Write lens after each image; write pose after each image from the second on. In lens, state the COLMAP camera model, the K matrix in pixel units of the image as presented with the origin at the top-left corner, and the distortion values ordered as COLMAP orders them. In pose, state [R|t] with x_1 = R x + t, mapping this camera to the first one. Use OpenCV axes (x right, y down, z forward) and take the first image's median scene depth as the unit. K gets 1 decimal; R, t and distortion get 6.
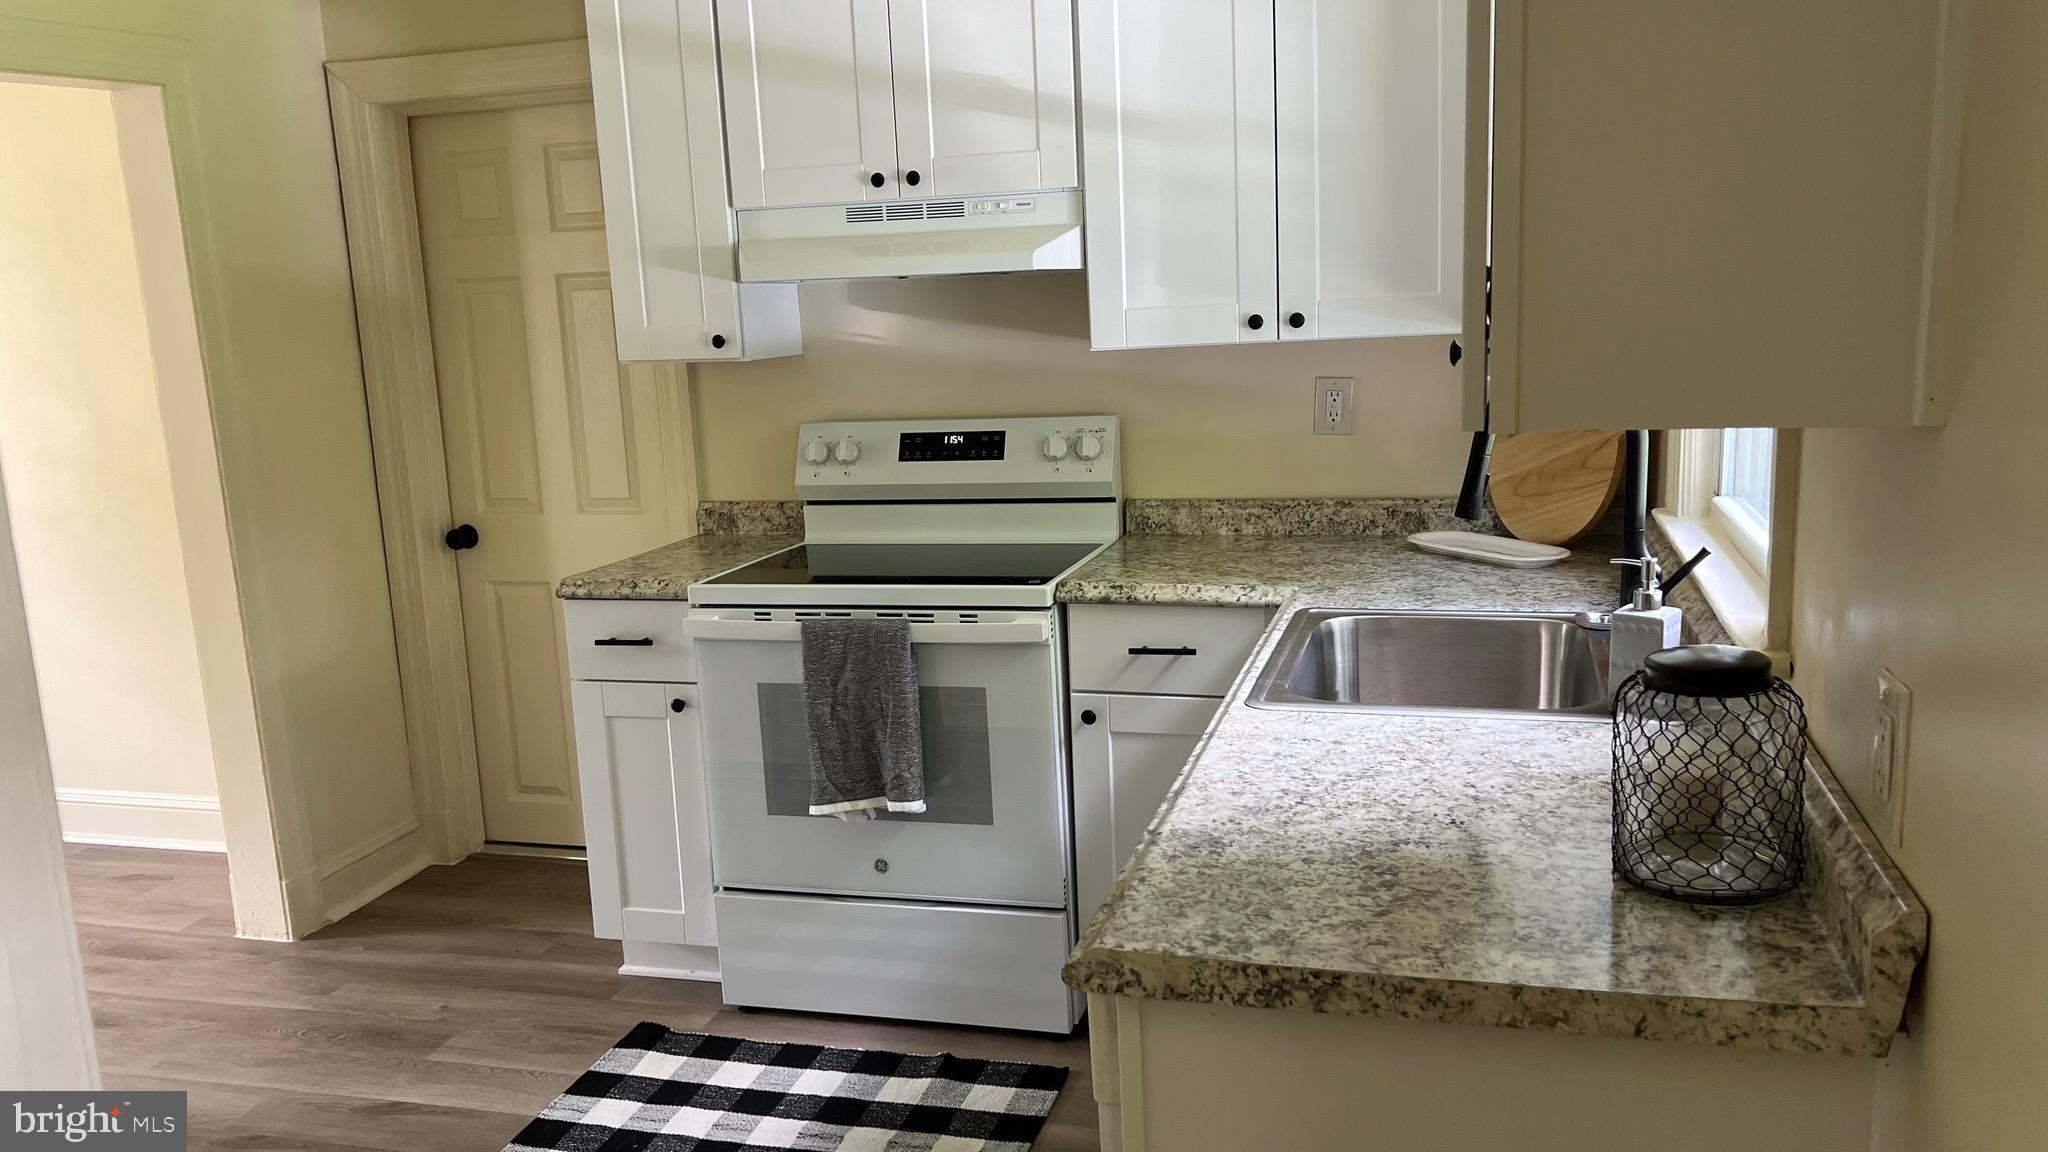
lens RADIAL K [[1555.9, 0, 1012.8], [0, 1555.9, 579.5], [0, 0, 1]] dist [0.145316, -0.150279]
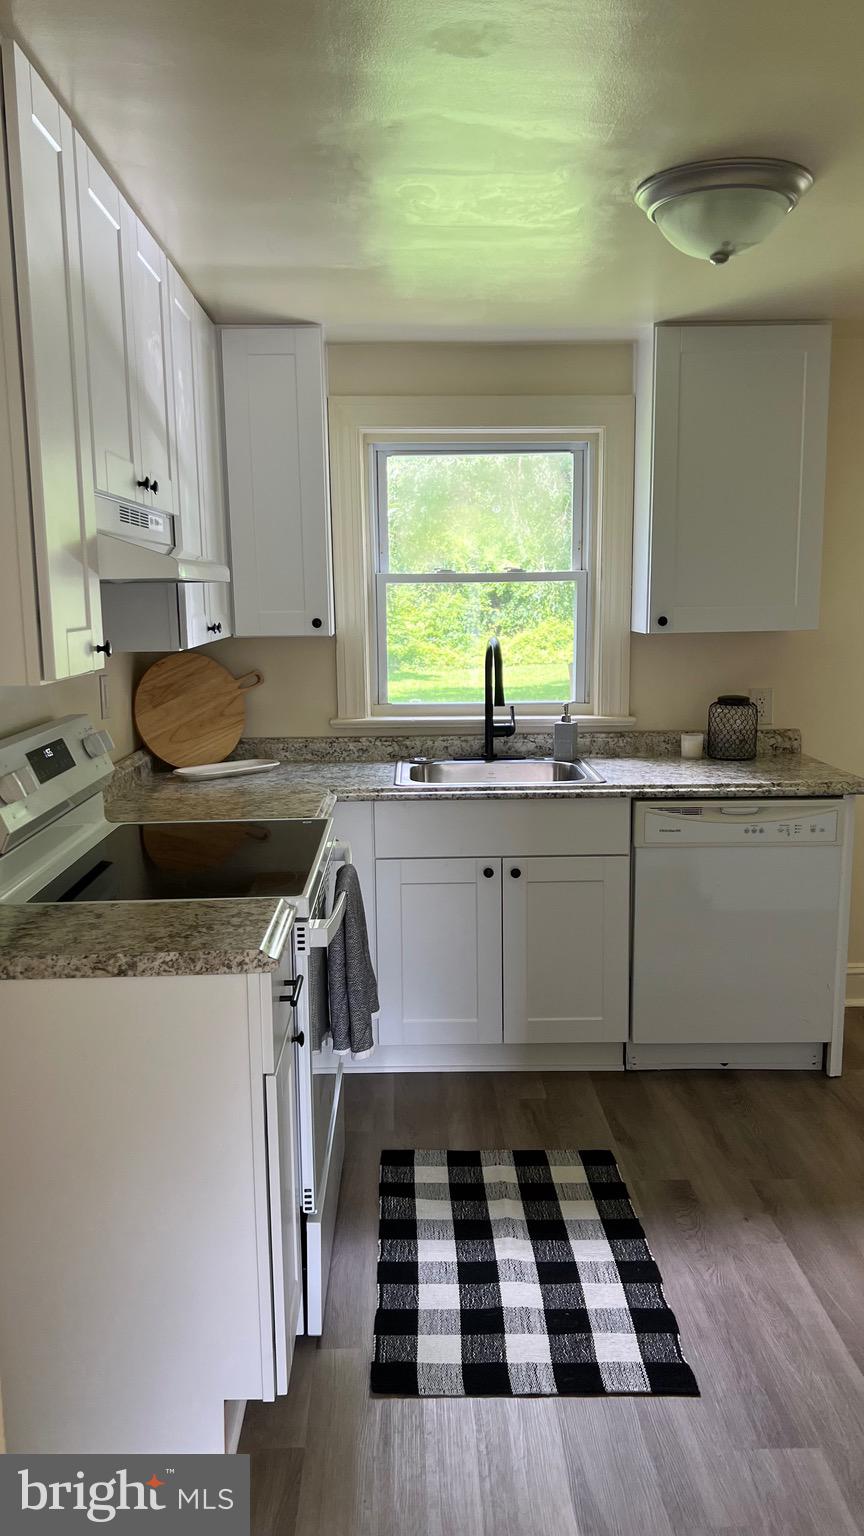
lens RADIAL K [[1167.0, 0, 426.3], [0, 1167.0, 768.5], [0, 0, 1]] dist [0.145316, -0.150279]
pose [[-0.298591, -0.092934, 0.949846, -0.911446], [0.206835, 0.965293, 0.159466, -0.170240], [-0.931699, 0.244076, -0.269006, 1.129934]]
